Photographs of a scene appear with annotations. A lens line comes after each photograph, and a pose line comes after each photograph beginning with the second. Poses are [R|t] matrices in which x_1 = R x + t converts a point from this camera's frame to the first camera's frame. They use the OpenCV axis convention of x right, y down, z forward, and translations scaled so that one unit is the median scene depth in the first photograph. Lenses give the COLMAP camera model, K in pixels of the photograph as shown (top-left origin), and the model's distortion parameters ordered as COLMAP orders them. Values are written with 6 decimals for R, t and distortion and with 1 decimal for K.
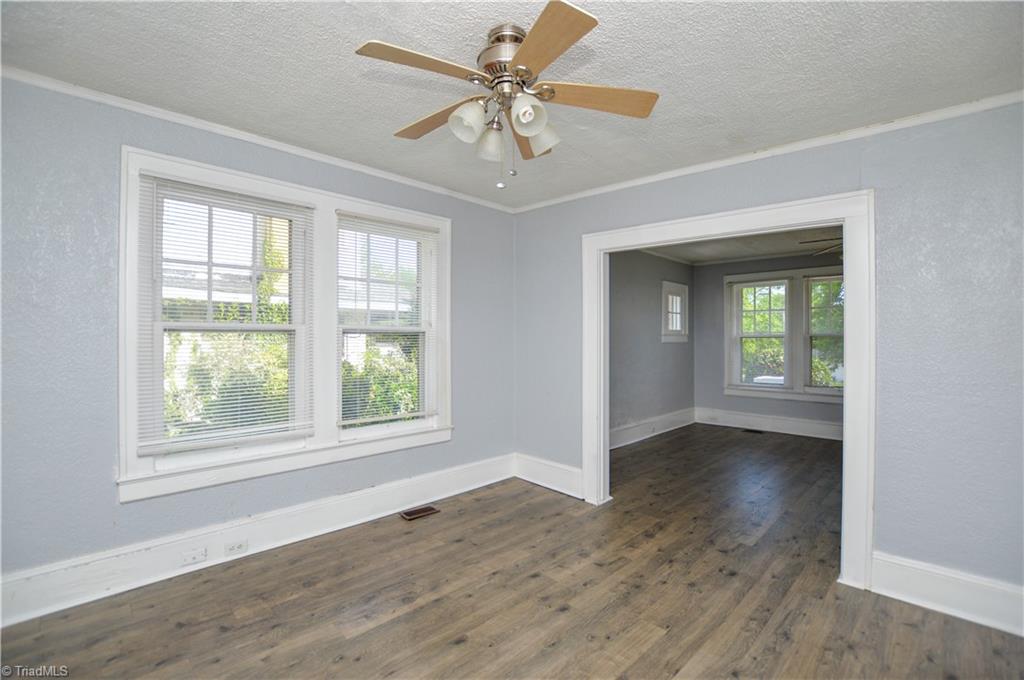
lens RADIAL K [[463.4, 0, 512.0], [0, 463.4, 340.0], [0, 0, 1]] dist [-0.029883, 0.000766]
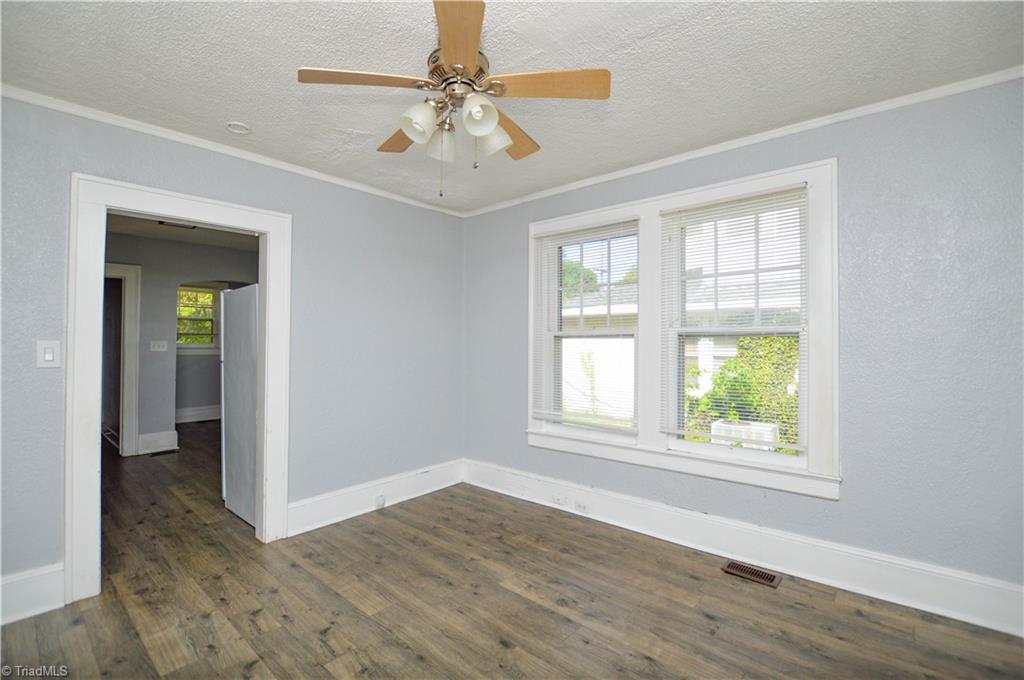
lens RADIAL K [[472.3, 0, 509.9], [0, 472.3, 337.3], [0, 0, 1]] dist [-0.023009, 0.000040]
pose [[0.042392, -0.013265, -0.999013, 0.712832], [0.001934, 0.999911, -0.013195, -0.002459], [0.999099, -0.001373, 0.042414, 0.745306]]
